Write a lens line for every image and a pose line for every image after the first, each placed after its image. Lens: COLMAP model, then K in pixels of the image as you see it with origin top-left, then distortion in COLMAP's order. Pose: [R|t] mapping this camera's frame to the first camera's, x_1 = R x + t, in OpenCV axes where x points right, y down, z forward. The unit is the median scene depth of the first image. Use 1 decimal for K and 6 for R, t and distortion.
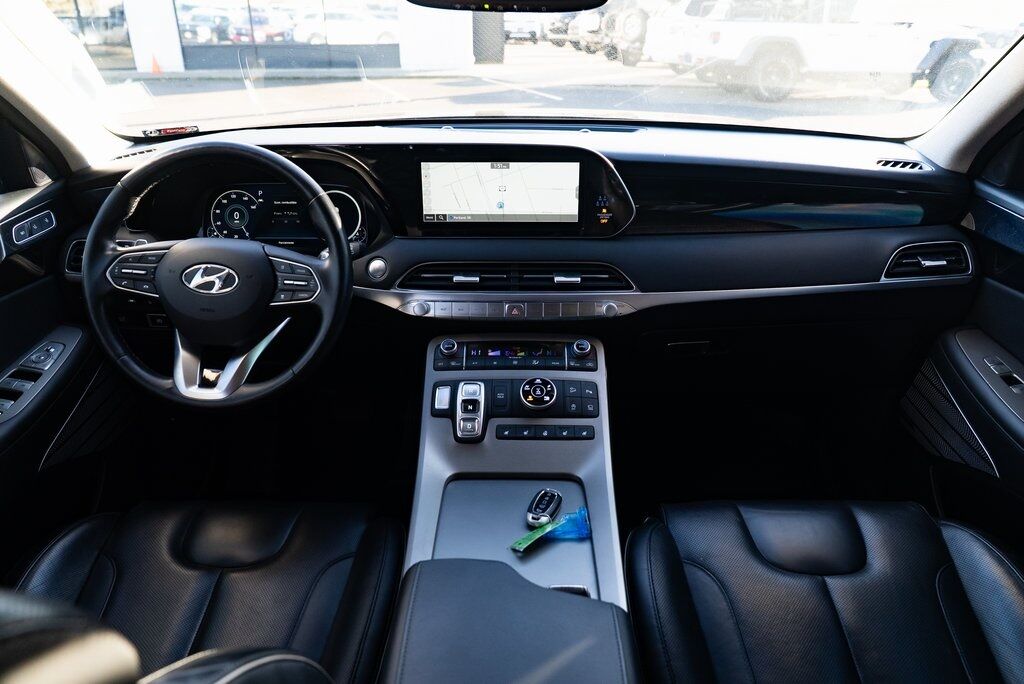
lens RADIAL K [[691.9, 0, 512.0], [0, 691.9, 342.0], [0, 0, 1]] dist [-0.037728, 0.025122]
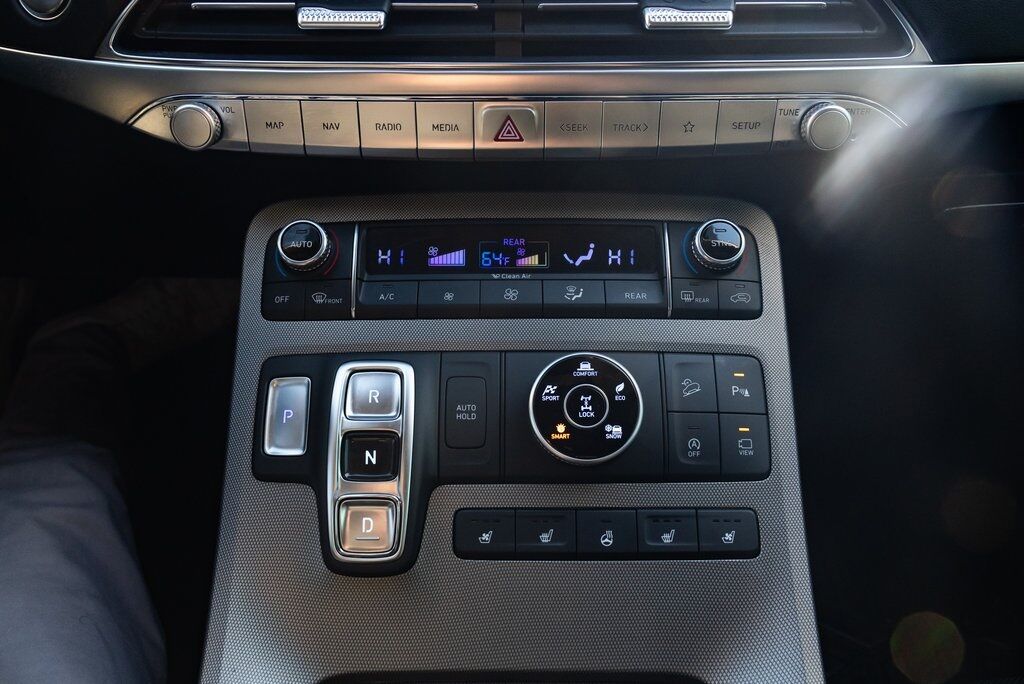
lens RADIAL K [[821.1, 0, 512.0], [0, 821.1, 342.0], [0, 0, 1]] dist [-0.013585, 0.003404]
pose [[0.999903, -0.010119, 0.009568, 0.001130], [0.006551, 0.948063, 0.318015, -0.071579], [-0.012289, -0.317921, 0.948037, 0.634318]]
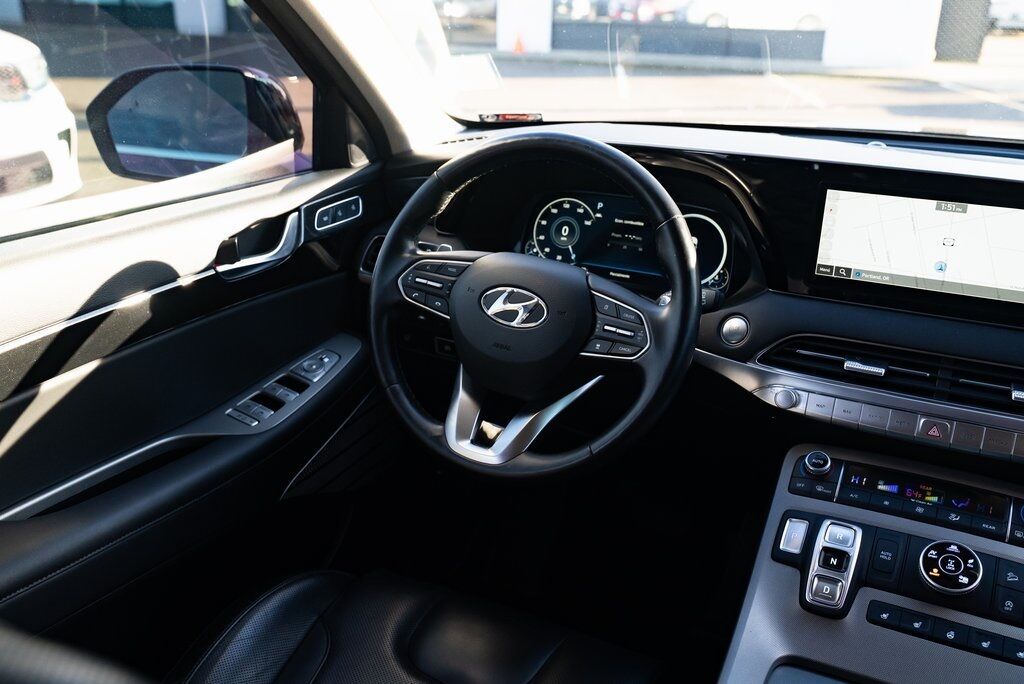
lens RADIAL K [[935.6, 0, 517.7], [0, 935.6, 342.0], [0, 0, 1]] dist [-0.010662, 0.015229]
pose [[0.898709, 0.171025, -0.403822, -0.007326], [-0.204917, 0.977882, -0.041895, -0.009771], [0.387725, 0.120402, 0.913878, 0.048795]]
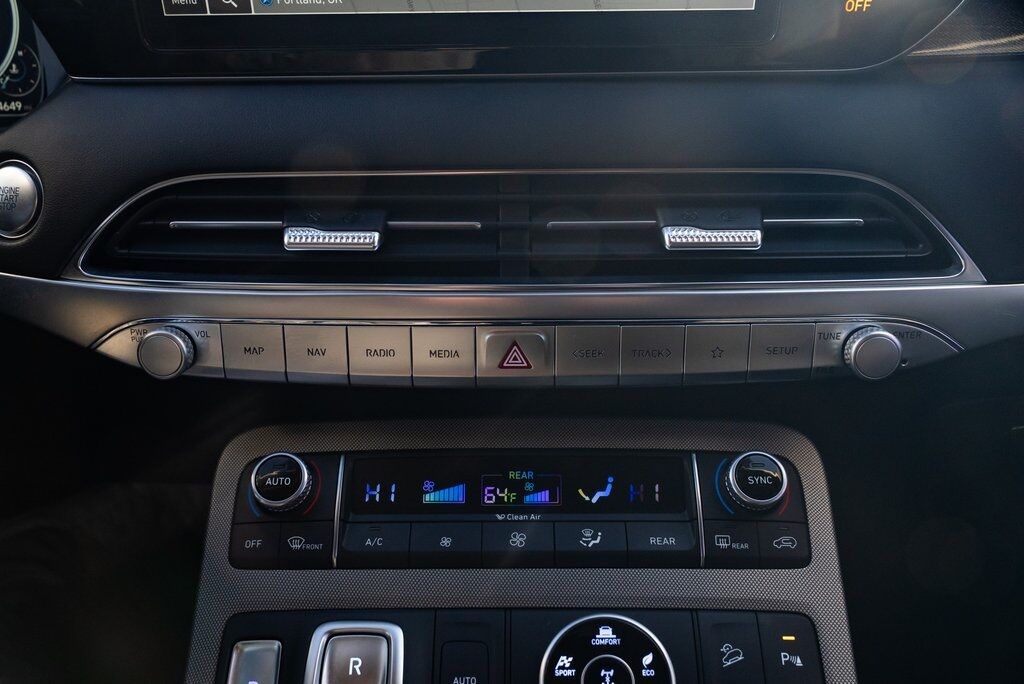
lens RADIAL K [[899.0, 0, 507.9], [0, 899.0, 344.8], [0, 0, 1]] dist [-0.004148, -0.003396]
pose [[0.999950, -0.009841, -0.001791, 0.002017], [0.009996, 0.989915, 0.141308, -0.099775], [0.000383, -0.141319, 0.989964, 0.657440]]
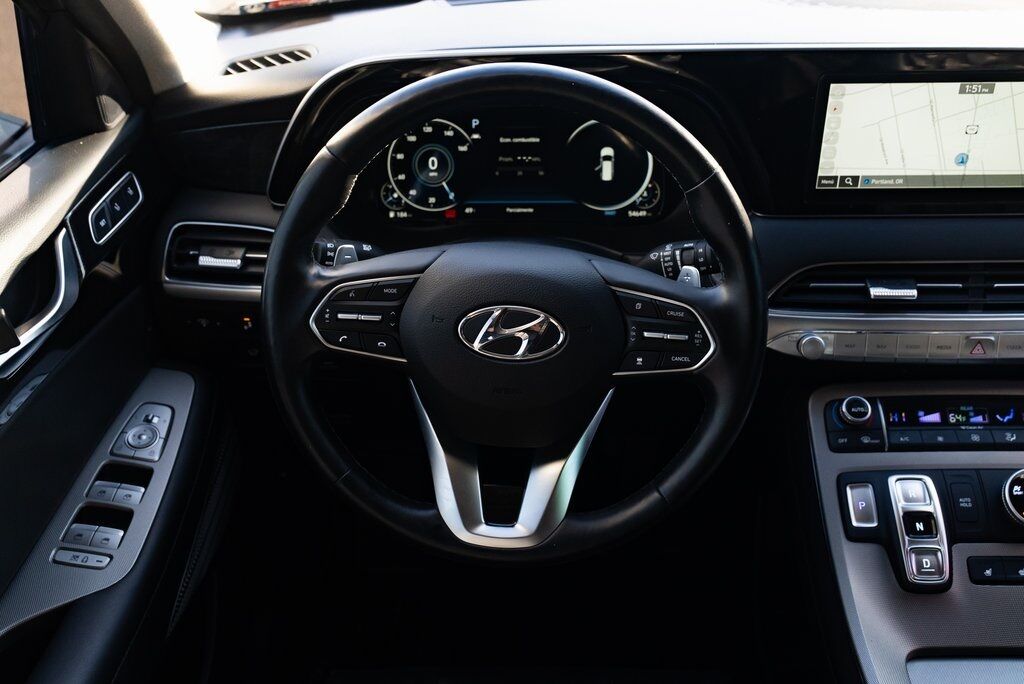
lens RADIAL K [[935.6, 0, 517.7], [0, 935.6, 342.0], [0, 0, 1]] dist [-0.010662, 0.015229]
pose [[0.999872, -0.011114, -0.011472, -0.368312], [0.012485, 0.991793, 0.127246, -0.153699], [0.009964, -0.127373, 0.991805, 0.238348]]
